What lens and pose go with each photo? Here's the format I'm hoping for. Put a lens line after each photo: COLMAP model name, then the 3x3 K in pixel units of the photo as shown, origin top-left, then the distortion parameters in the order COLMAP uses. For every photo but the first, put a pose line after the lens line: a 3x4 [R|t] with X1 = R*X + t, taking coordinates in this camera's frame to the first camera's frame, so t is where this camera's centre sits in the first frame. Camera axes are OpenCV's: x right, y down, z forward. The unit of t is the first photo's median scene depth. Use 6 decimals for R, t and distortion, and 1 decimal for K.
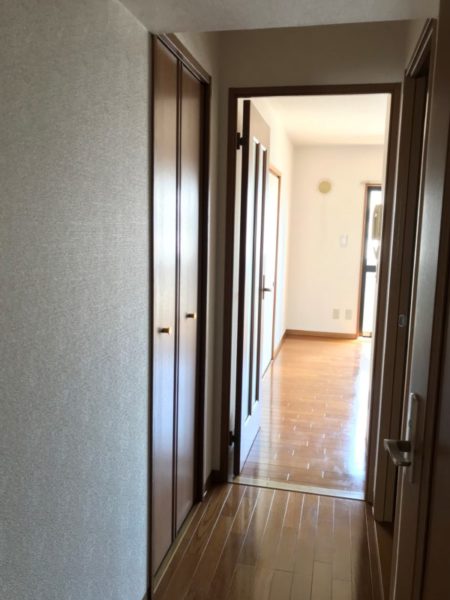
lens RADIAL K [[530.0, 0, 225.0], [0, 530.0, 300.0], [0, 0, 1]] dist [0.005940, 0.009587]
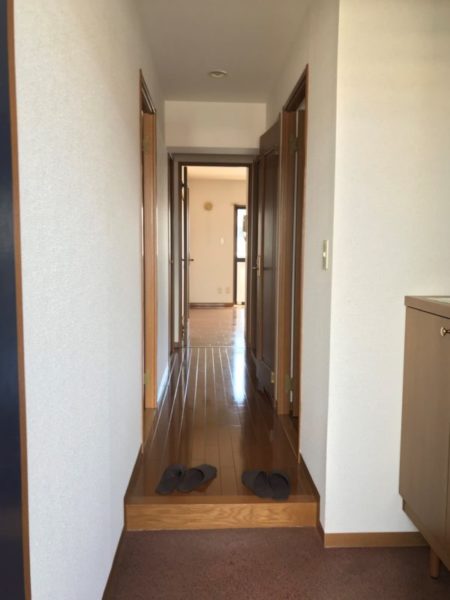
lens RADIAL K [[530.0, 0, 225.0], [0, 530.0, 300.0], [0, 0, 1]] dist [0.005940, 0.009587]
pose [[0.969566, -0.036694, 0.242063, -0.142460], [0.044983, 0.998572, -0.028805, 0.098851], [-0.240661, 0.038817, 0.969833, -0.465689]]
